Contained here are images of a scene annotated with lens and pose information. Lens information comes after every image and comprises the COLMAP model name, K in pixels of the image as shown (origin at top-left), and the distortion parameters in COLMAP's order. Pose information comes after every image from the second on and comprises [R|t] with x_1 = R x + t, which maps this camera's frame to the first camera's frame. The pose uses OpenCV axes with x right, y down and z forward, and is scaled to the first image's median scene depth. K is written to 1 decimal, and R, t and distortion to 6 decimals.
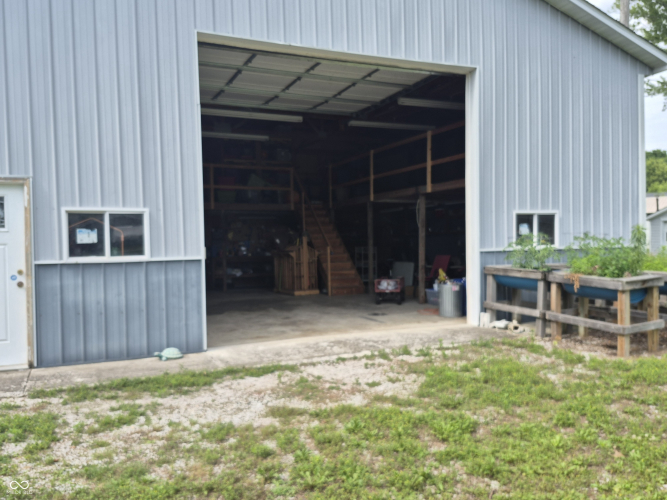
lens RADIAL K [[524.8, 0, 331.6], [0, 524.8, 250.4], [0, 0, 1]] dist [0.019687, 0.006312]
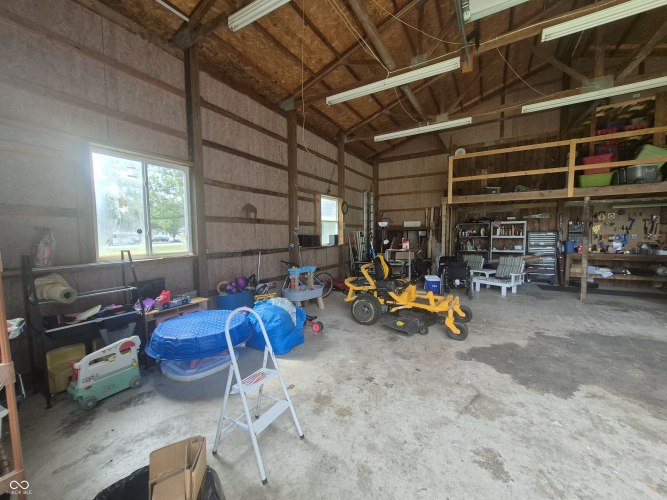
lens RADIAL K [[263.1, 0, 337.1], [0, 263.1, 250.2], [0, 0, 1]] dist [0.004153, 0.000611]
pose [[0.581329, 0.064255, -0.811128, -0.130932], [-0.018554, 0.997665, 0.065734, -0.020791], [0.813457, -0.023163, 0.581163, 0.610909]]
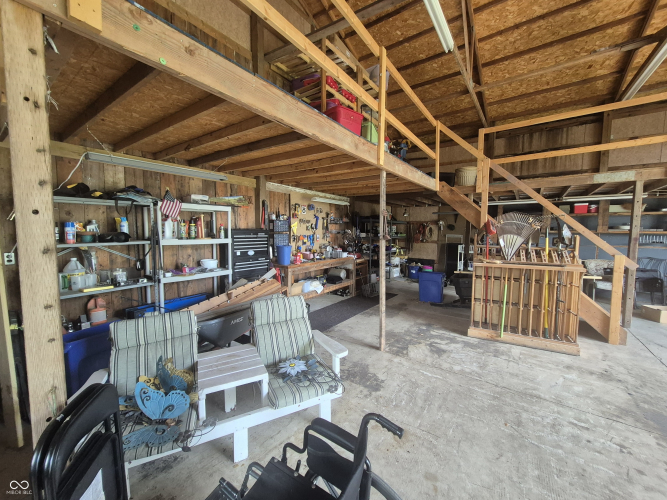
lens RADIAL K [[263.1, 0, 343.3], [0, 263.1, 250.4], [0, 0, 1]] dist [0.004153, 0.000611]
pose [[0.863156, -0.014300, 0.504735, -0.460424], [-0.012993, 0.998639, 0.050513, -0.026092], [-0.504770, -0.050159, 0.861795, 1.075465]]
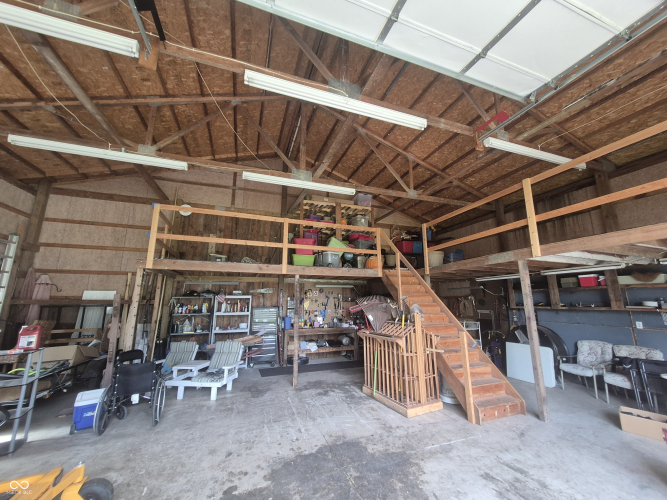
lens RADIAL K [[263.1, 0, 338.9], [0, 263.1, 250.1], [0, 0, 1]] dist [0.004153, 0.000611]
pose [[0.997015, 0.001008, -0.077207, -0.149030], [-0.017238, 0.977584, -0.209839, -0.039359], [0.075265, 0.210543, 0.974683, 0.795630]]
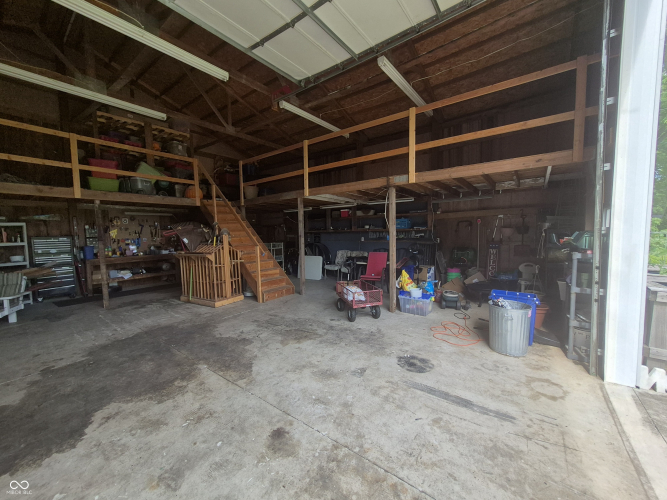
lens RADIAL K [[263.1, 0, 336.6], [0, 263.1, 248.3], [0, 0, 1]] dist [0.004153, 0.000611]
pose [[0.876764, -0.029308, 0.480027, -0.118579], [0.012518, 0.999194, 0.038142, -0.022576], [-0.480758, -0.027432, 0.876424, 0.656959]]
